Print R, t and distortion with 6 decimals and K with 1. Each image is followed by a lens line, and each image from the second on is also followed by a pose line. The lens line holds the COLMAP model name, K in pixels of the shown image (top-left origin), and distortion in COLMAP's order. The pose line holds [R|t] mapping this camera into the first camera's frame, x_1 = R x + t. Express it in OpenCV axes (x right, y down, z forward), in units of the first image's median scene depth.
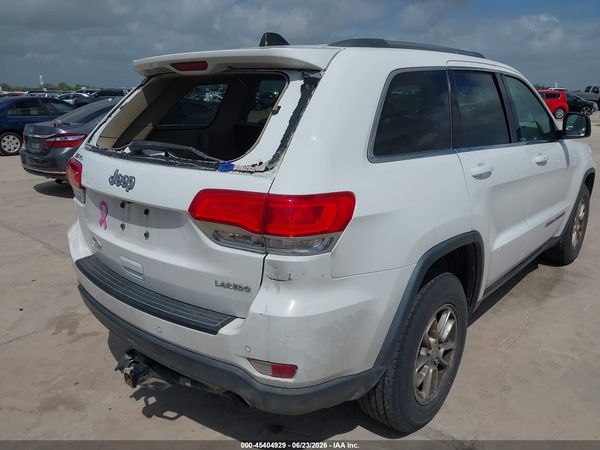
lens RADIAL K [[467.9, 0, 299.8], [0, 467.9, 224.4], [0, 0, 1]] dist [0.023487, -0.029801]
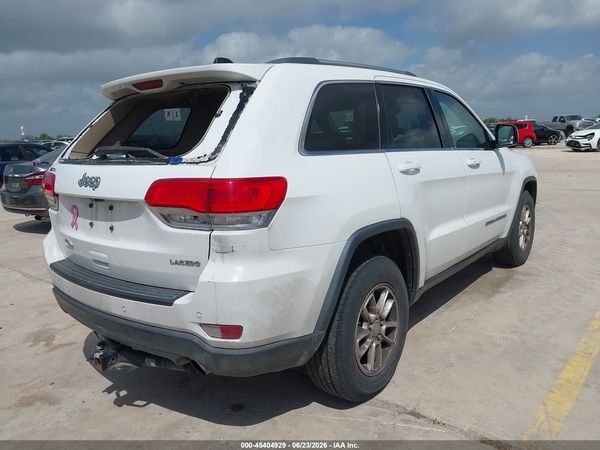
lens RADIAL K [[467.9, 0, 299.0], [0, 467.9, 224.5], [0, 0, 1]] dist [0.023487, -0.029801]
pose [[0.998510, -0.044789, 0.031171, 0.081017], [0.047213, 0.995516, -0.081969, 0.112655], [-0.027360, 0.083318, 0.996147, -0.130479]]
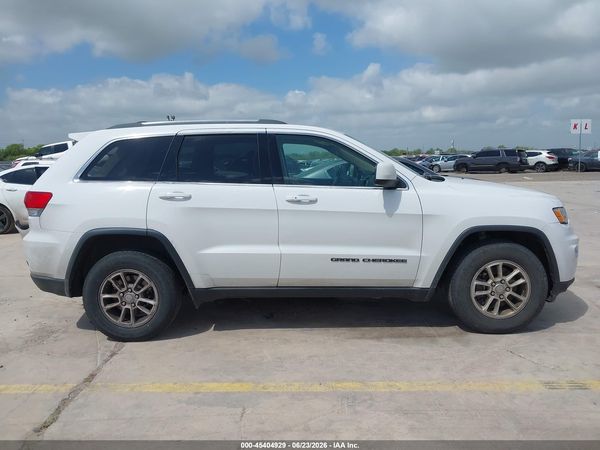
lens RADIAL K [[467.9, 0, 299.7], [0, 467.9, 225.2], [0, 0, 1]] dist [0.023487, -0.029801]
pose [[0.669084, 0.092346, -0.737428, 1.975049], [-0.182177, 0.982357, -0.042275, -0.027502], [0.720513, 0.162627, 0.674102, 0.260050]]
